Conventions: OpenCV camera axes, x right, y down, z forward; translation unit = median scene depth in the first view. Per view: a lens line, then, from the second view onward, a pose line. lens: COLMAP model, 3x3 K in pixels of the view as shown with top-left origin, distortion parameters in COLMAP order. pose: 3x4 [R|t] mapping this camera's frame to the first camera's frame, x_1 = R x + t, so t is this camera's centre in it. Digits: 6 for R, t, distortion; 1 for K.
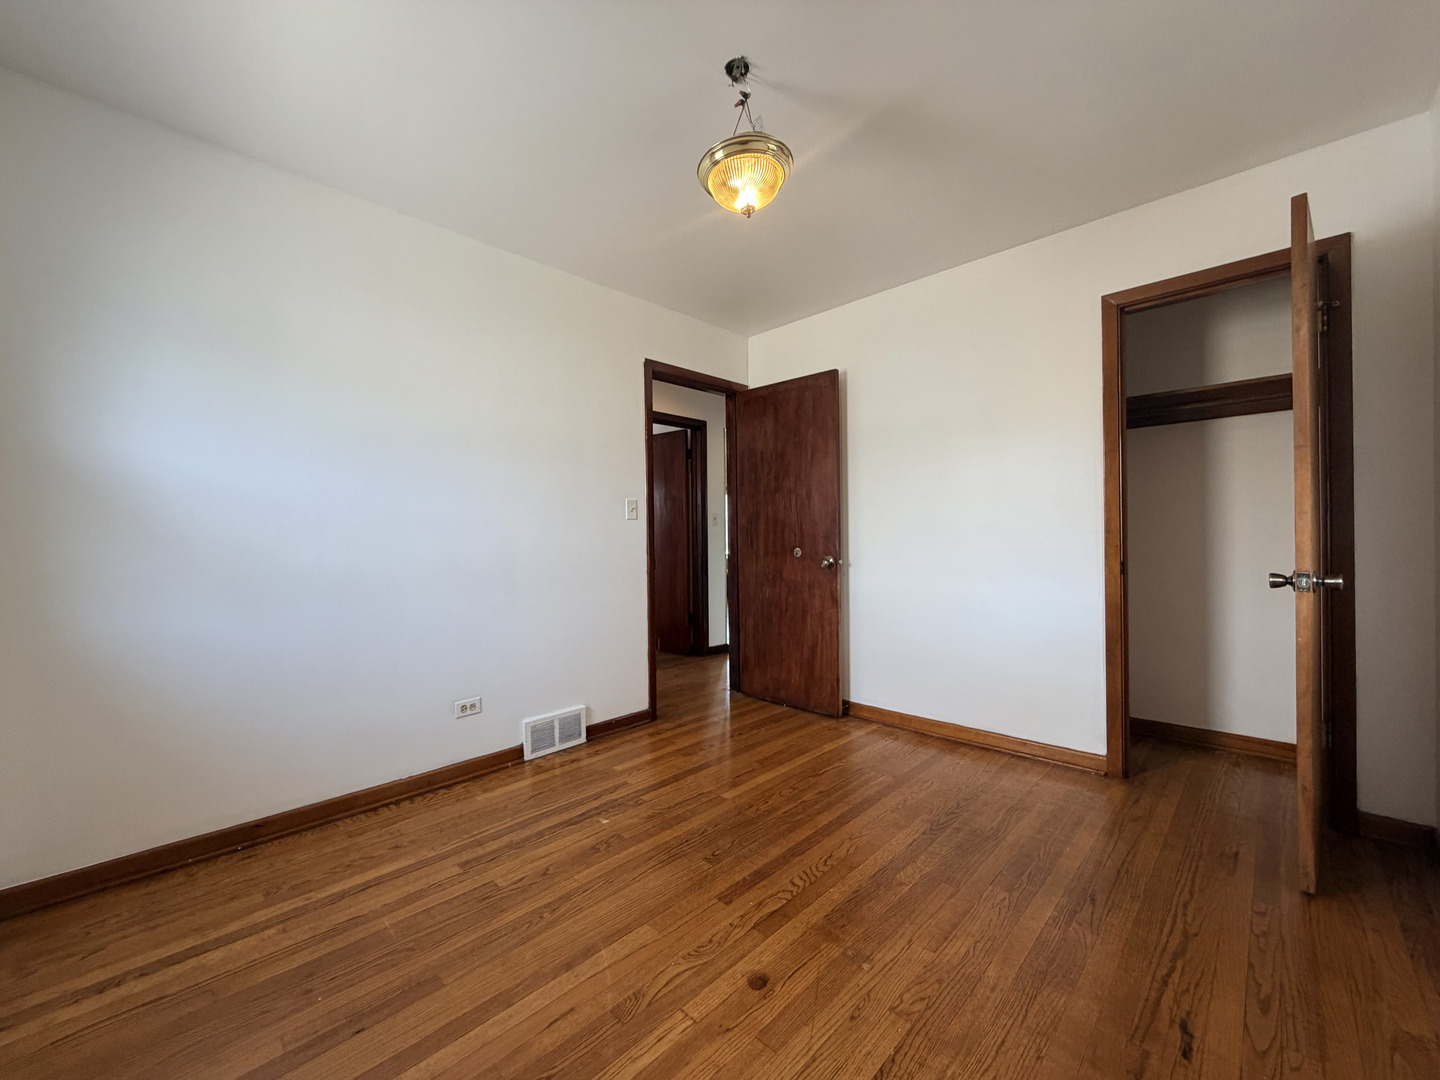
lens RADIAL K [[576.5, 0, 717.2], [0, 576.5, 539.8], [0, 0, 1]] dist [-0.001158, 0.000492]
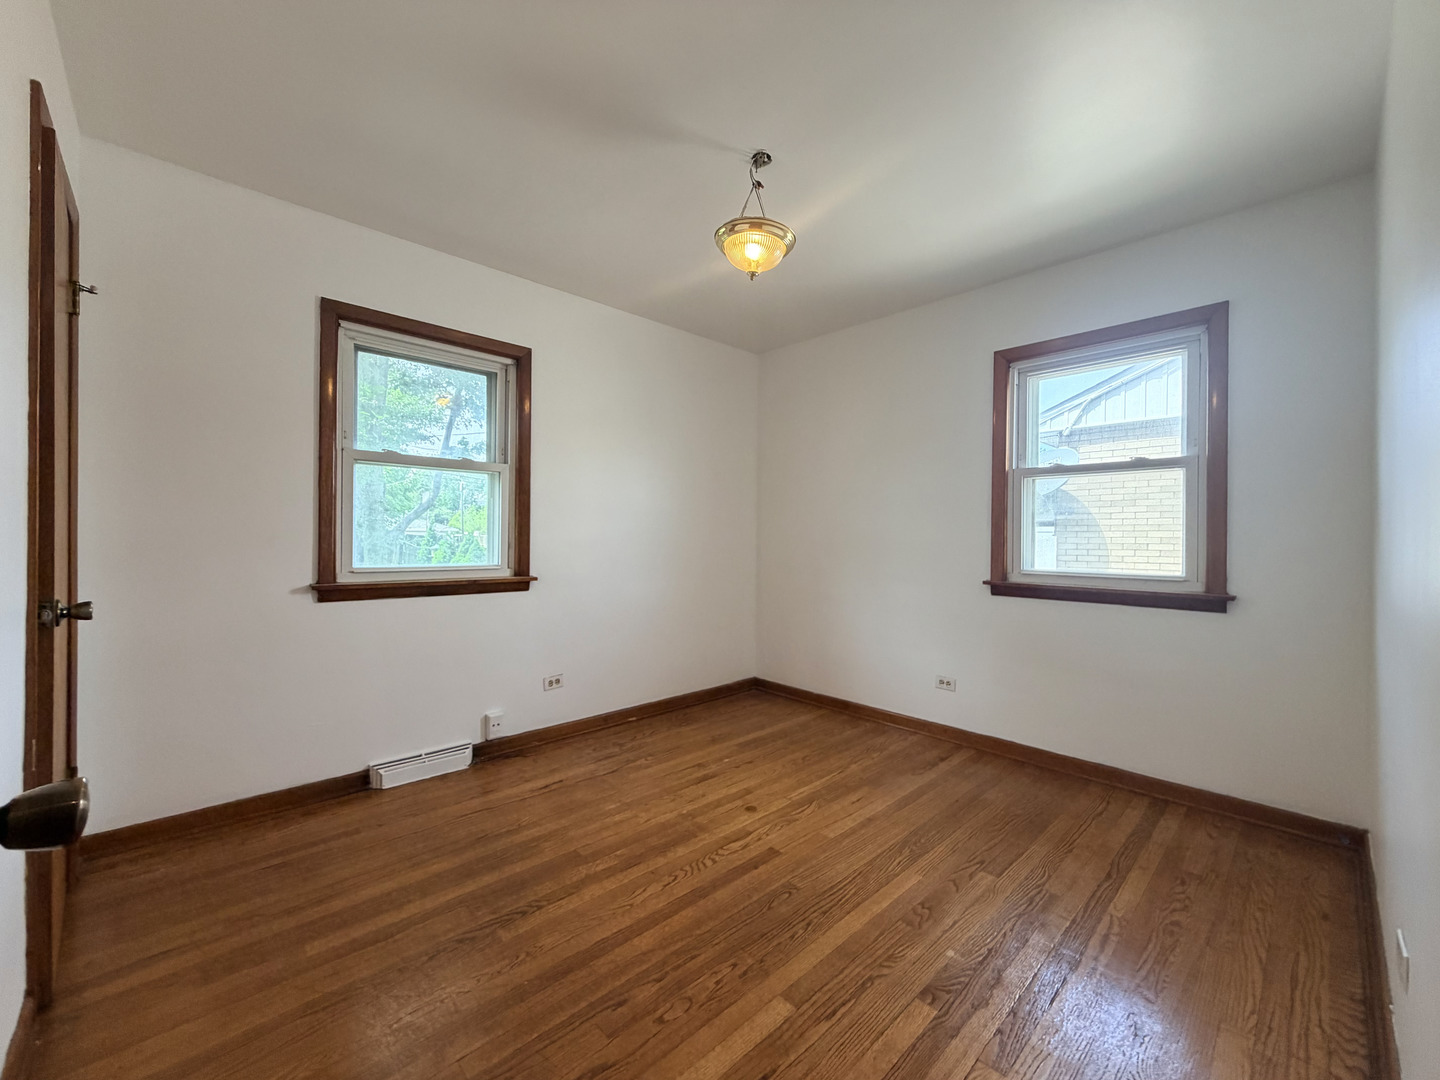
lens RADIAL K [[576.5, 0, 717.2], [0, 576.5, 539.8], [0, 0, 1]] dist [-0.001158, 0.000492]
pose [[-0.999190, 0.003624, 0.040084, 0.081730], [0.003946, 0.999961, 0.007937, -0.035455], [-0.040054, 0.008089, -0.999165, 2.202426]]
